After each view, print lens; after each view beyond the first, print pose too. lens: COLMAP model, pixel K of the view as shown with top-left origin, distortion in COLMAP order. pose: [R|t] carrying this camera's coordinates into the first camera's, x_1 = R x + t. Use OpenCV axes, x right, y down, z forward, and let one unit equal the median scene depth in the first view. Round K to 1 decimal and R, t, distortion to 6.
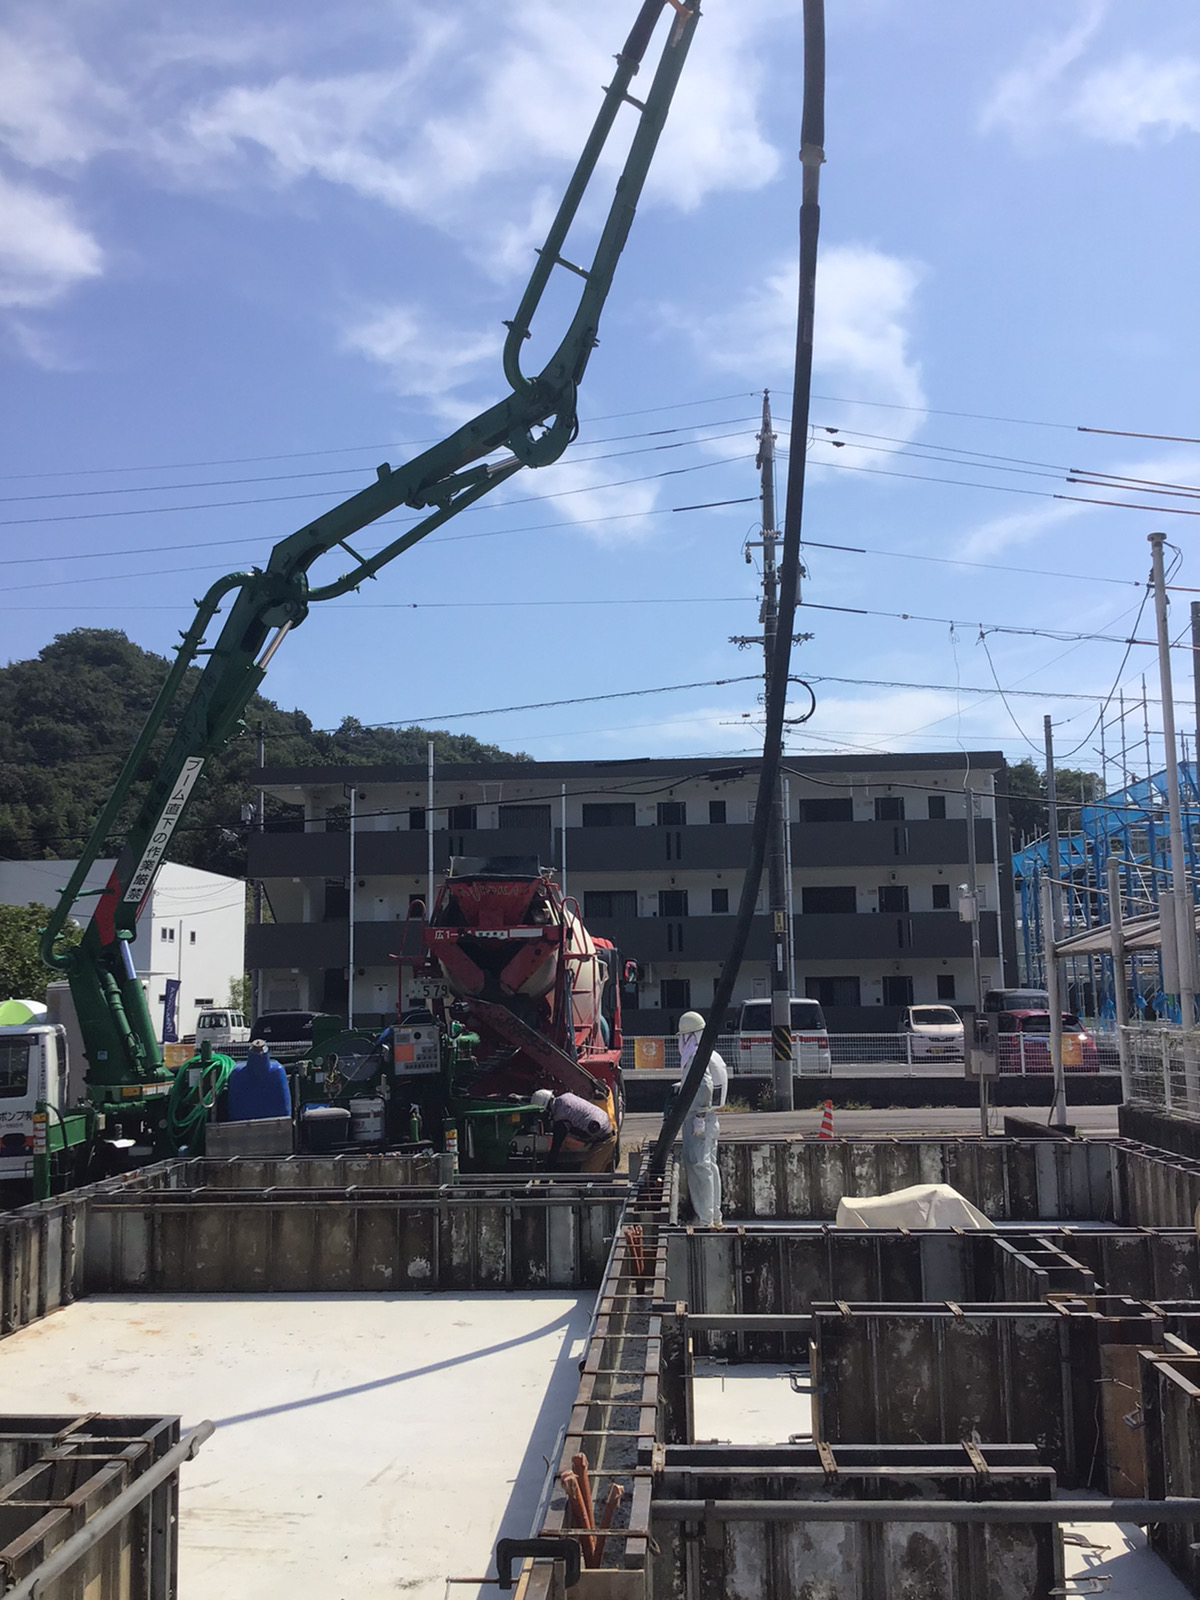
lens RADIAL K [[1453.7, 0, 606.7], [0, 1453.7, 793.5], [0, 0, 1]] dist [0.134797, -0.307665]
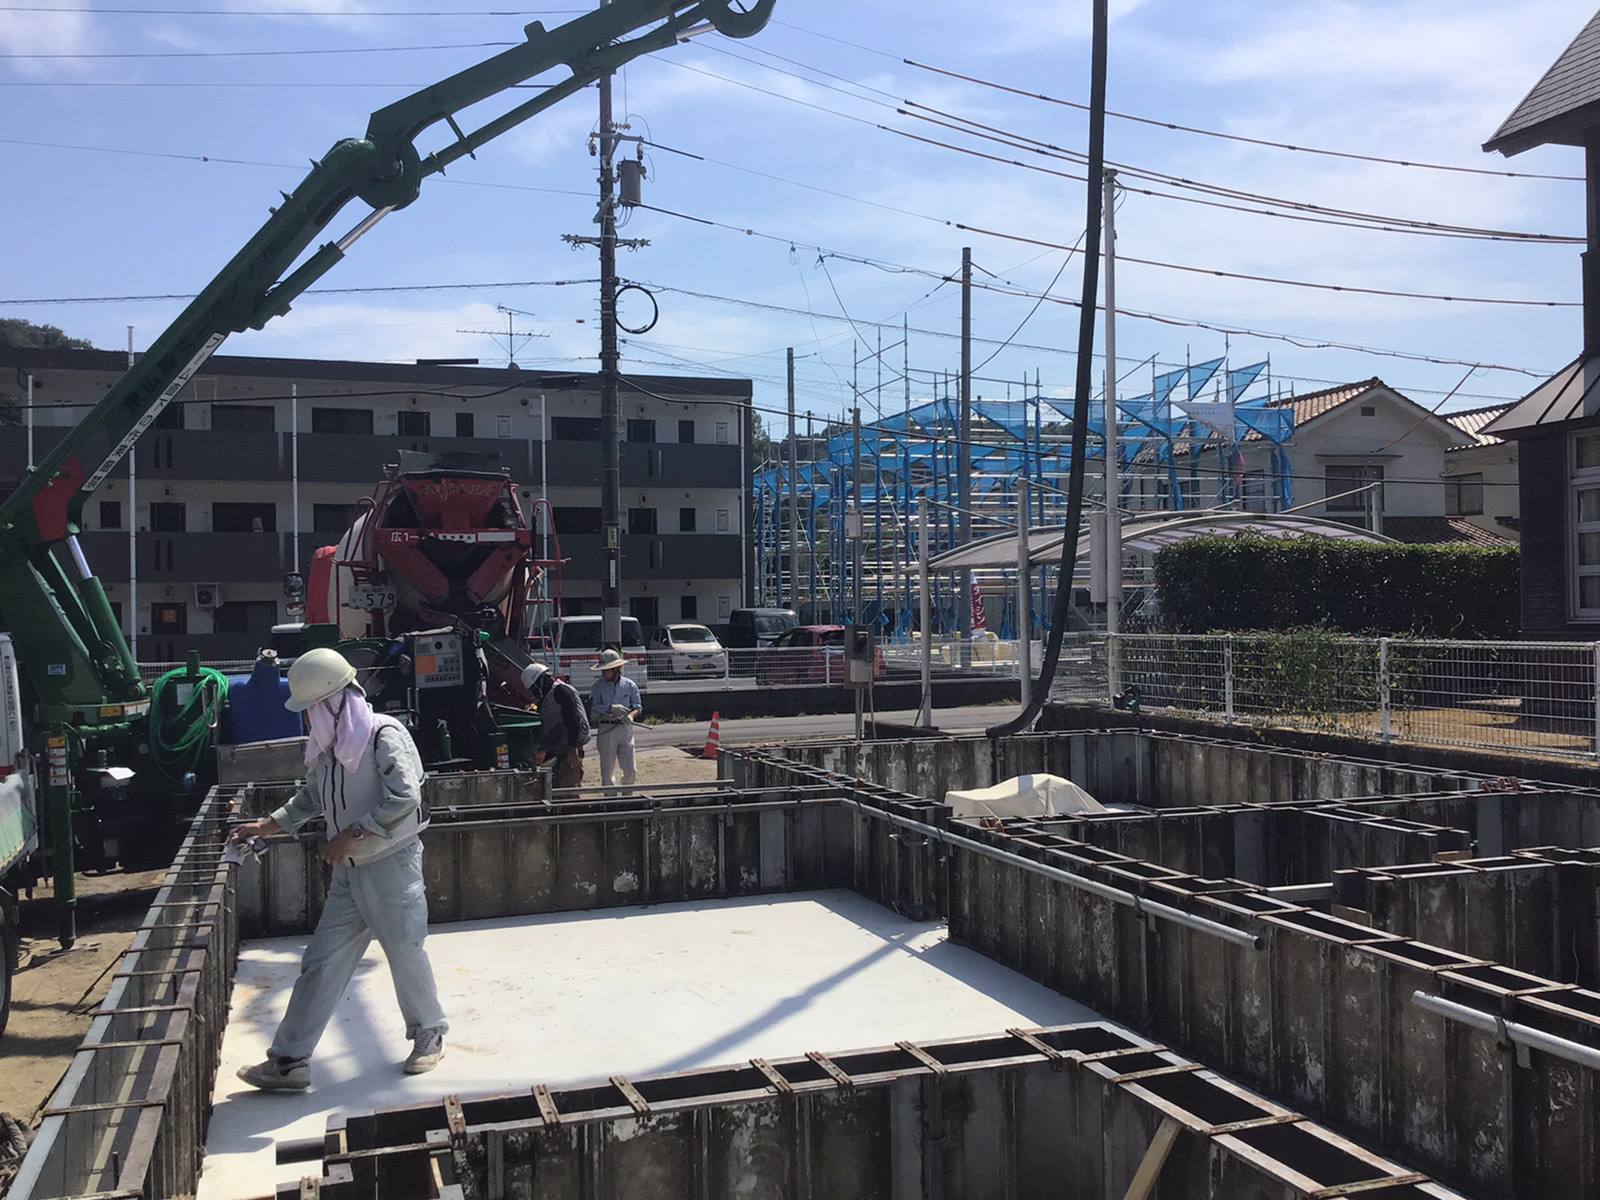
lens RADIAL K [[1453.7, 0, 814.3], [0, 1453.7, 589.5], [0, 0, 1]] dist [0.134797, -0.307665]
pose [[0.925500, 0.006744, 0.378687, -0.160703], [-0.050213, 0.993200, 0.105031, 0.016297], [-0.375403, -0.116222, 0.919546, 0.057501]]
